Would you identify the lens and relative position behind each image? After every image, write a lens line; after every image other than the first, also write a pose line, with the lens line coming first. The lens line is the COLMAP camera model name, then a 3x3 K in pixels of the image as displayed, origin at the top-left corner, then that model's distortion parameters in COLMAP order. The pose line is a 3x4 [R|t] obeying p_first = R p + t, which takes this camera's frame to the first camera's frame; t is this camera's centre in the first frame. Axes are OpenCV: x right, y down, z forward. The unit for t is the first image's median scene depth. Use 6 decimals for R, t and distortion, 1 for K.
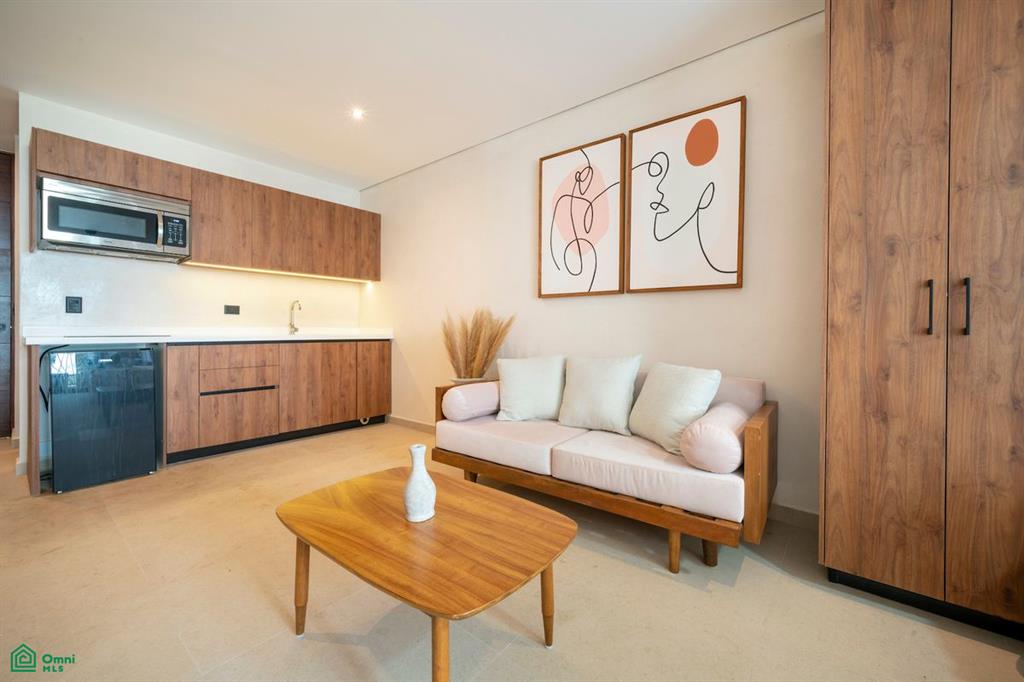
lens RADIAL K [[398.4, 0, 498.7], [0, 398.4, 334.5], [0, 0, 1]] dist [0.000672, -0.001058]
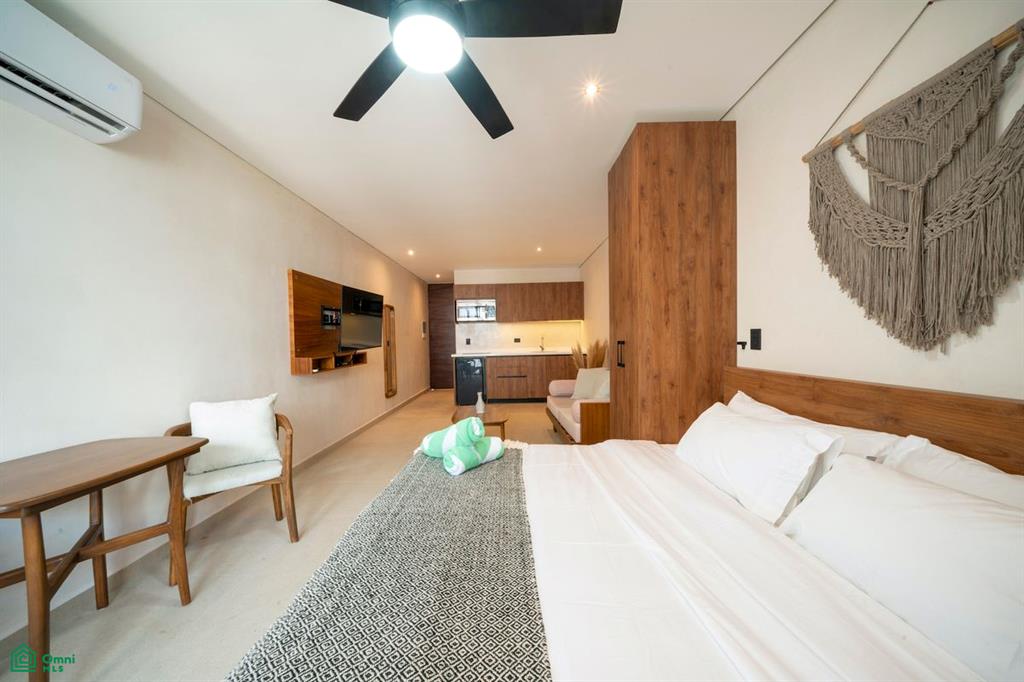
lens RADIAL K [[350.9, 0, 505.4], [0, 350.9, 346.2], [0, 0, 1]] dist [-0.002515, -0.000267]
pose [[0.611836, -0.001952, -0.790982, 1.059374], [0.016149, 0.999819, 0.010025, -0.065283], [0.790820, -0.018908, 0.611757, -0.302391]]
